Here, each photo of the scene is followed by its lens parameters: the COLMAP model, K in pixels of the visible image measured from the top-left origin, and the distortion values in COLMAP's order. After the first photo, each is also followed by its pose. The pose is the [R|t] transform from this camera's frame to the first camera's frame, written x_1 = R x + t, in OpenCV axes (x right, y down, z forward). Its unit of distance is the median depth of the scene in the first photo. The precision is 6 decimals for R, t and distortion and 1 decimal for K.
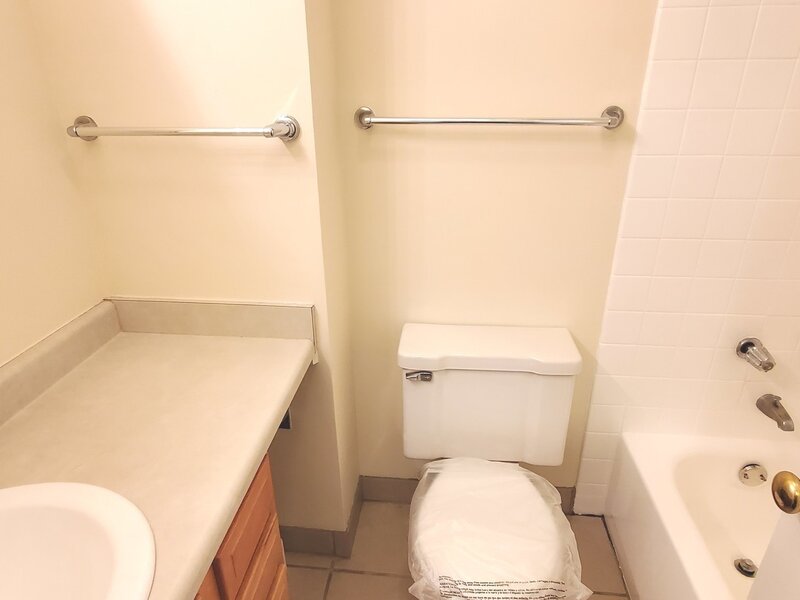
lens RADIAL K [[500.2, 0, 400.0], [0, 500.2, 300.0], [0, 0, 1]] dist [0.000901, -0.000473]
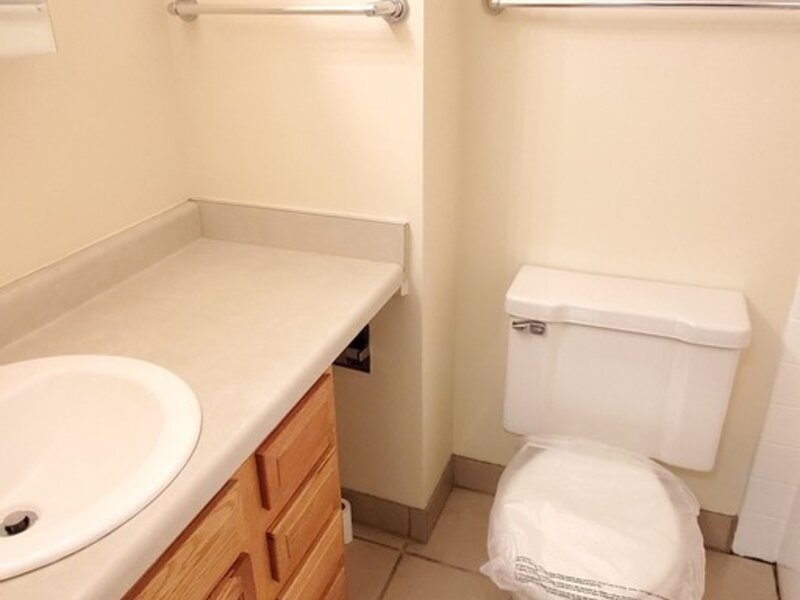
lens RADIAL K [[684.4, 0, 400.0], [0, 684.4, 300.0], [0, 0, 1]] dist [-0.006617, 0.000510]
pose [[0.963099, 0.111932, -0.244770, 0.104571], [-0.104597, 0.993593, 0.042804, 0.085427], [0.247993, -0.015622, 0.968636, -0.114395]]
